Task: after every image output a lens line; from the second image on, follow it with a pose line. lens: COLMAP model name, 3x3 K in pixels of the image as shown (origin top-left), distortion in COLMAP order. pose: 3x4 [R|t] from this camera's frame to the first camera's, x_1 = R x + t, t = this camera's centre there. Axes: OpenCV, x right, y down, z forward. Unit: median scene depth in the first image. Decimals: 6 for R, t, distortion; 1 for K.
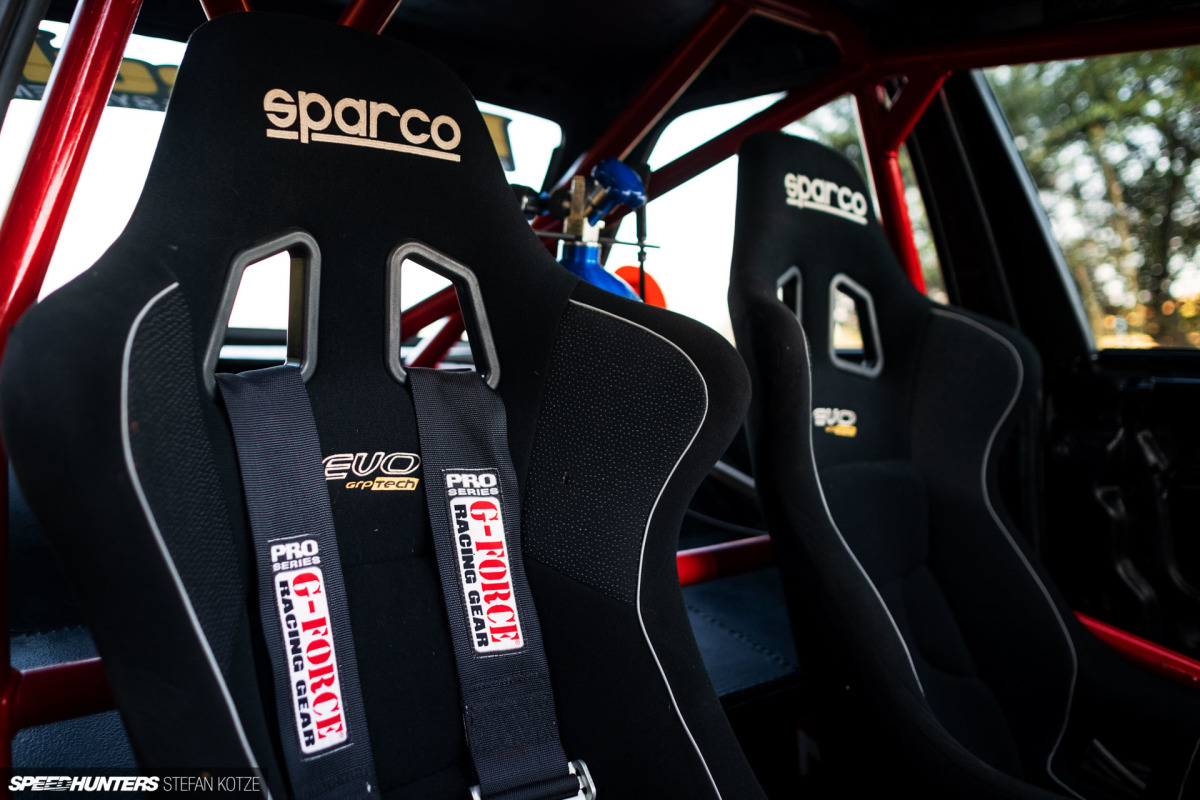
lens RADIAL K [[1196.7, 0, 598.0], [0, 1196.7, 396.0], [0, 0, 1]] dist [-0.045080, 0.000000]
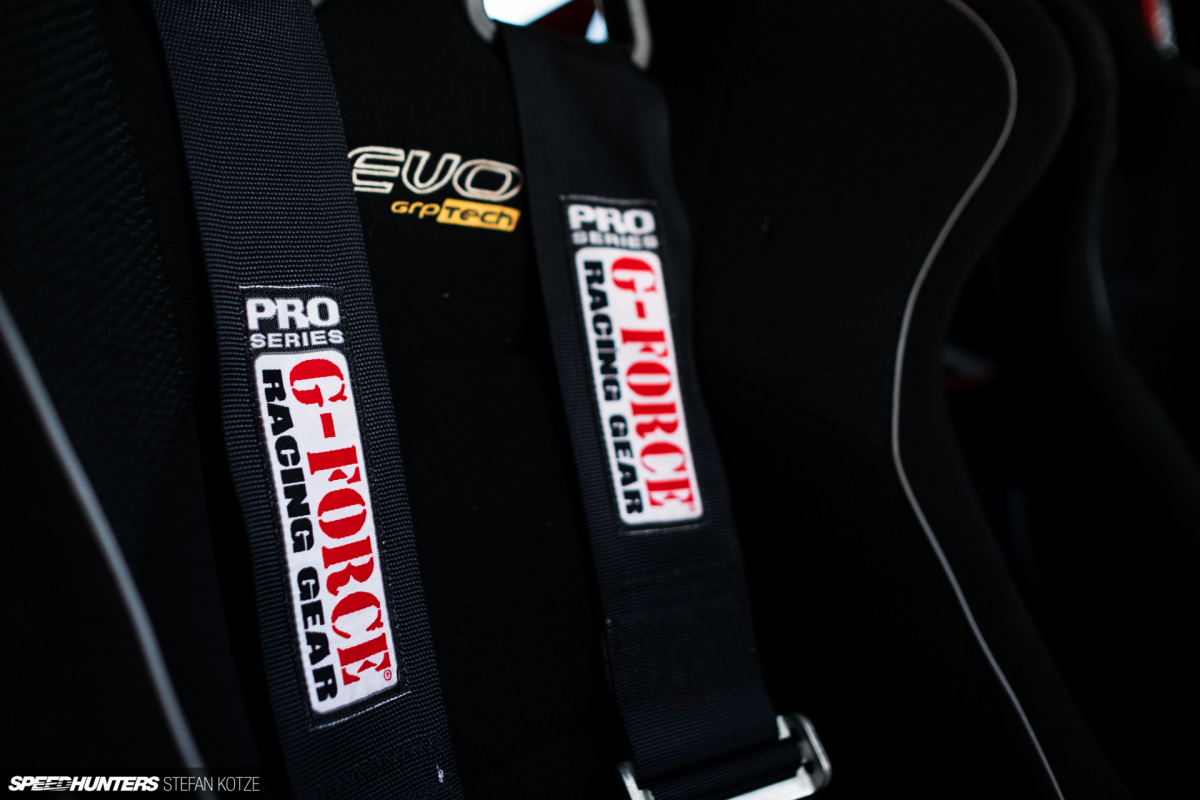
lens RADIAL K [[1196.7, 0, 603.0], [0, 1196.7, 403.0], [0, 0, 1]] dist [-0.045080, 0.000000]
pose [[0.999905, 0.013362, 0.003266, -0.116021], [-0.013595, 0.996155, 0.086552, 0.112696], [-0.002097, -0.086588, 0.996242, 0.458701]]
